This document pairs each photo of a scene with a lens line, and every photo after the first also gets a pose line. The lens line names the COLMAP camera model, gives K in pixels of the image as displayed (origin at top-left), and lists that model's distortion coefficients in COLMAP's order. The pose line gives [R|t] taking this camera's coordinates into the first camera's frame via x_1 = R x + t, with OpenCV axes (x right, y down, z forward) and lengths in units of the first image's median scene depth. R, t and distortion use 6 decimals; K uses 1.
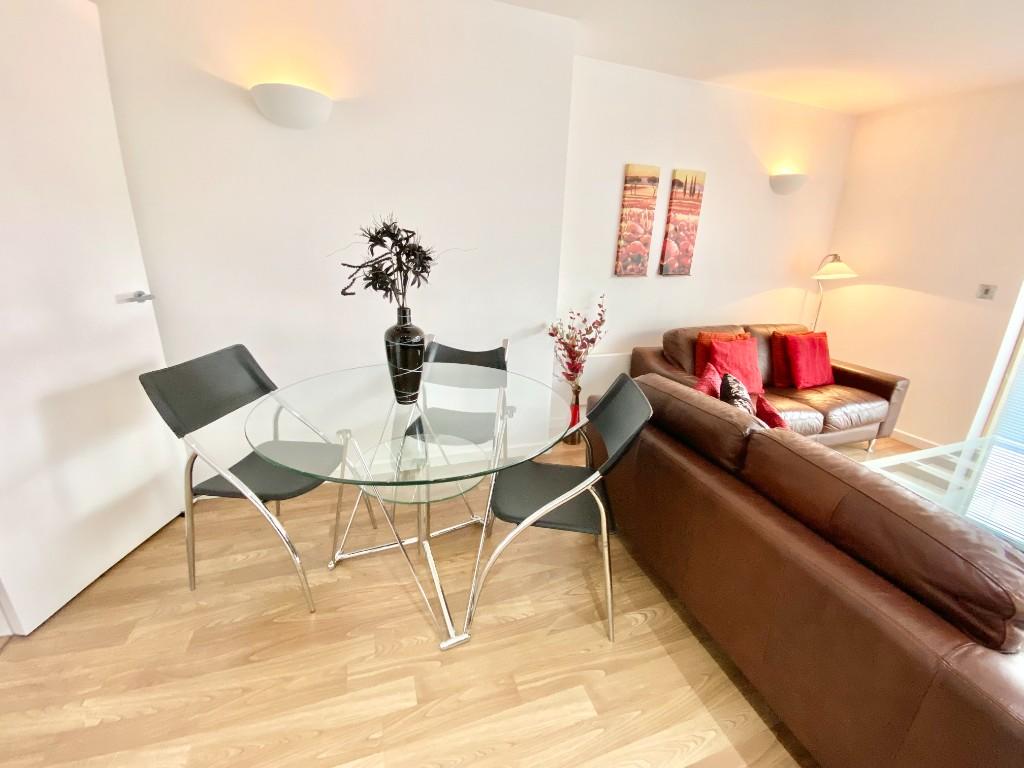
lens RADIAL K [[412.4, 0, 512.0], [0, 412.4, 384.0], [0, 0, 1]] dist [0.000114, -0.017120]
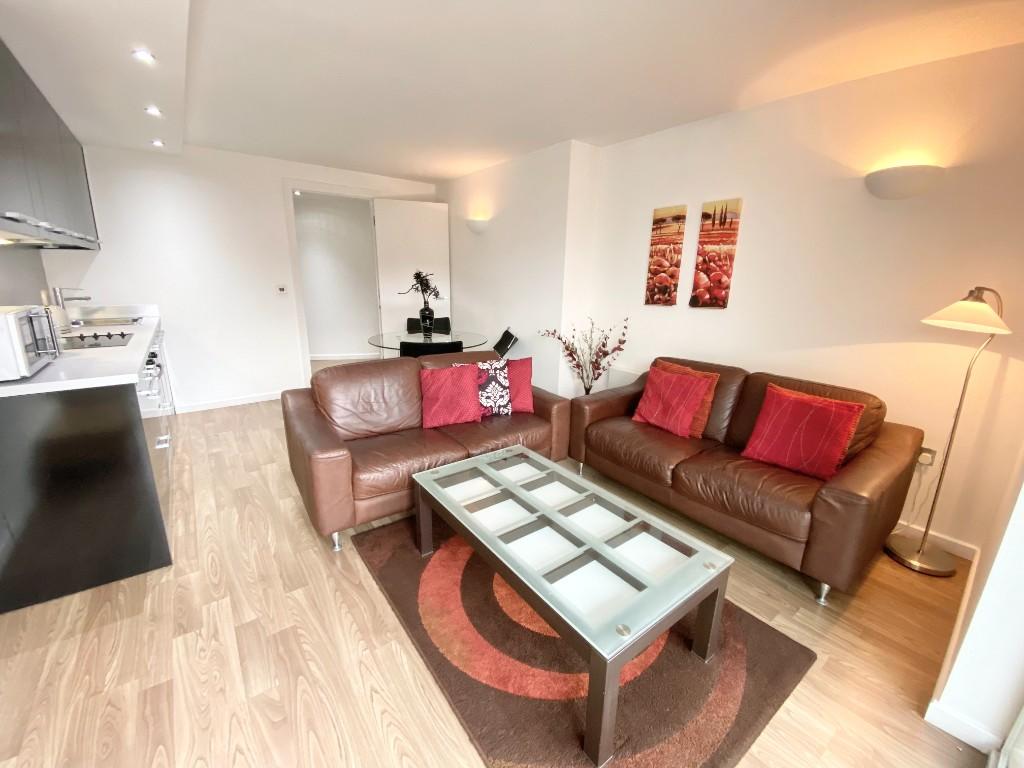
lens RADIAL K [[412.4, 0, 512.0], [0, 412.4, 384.0], [0, 0, 1]] dist [0.000114, -0.017120]
pose [[0.339230, 0.217551, -0.915202, 1.222800], [-0.296705, 0.947975, 0.115364, -0.073707], [0.892686, 0.232410, 0.386130, 0.280438]]
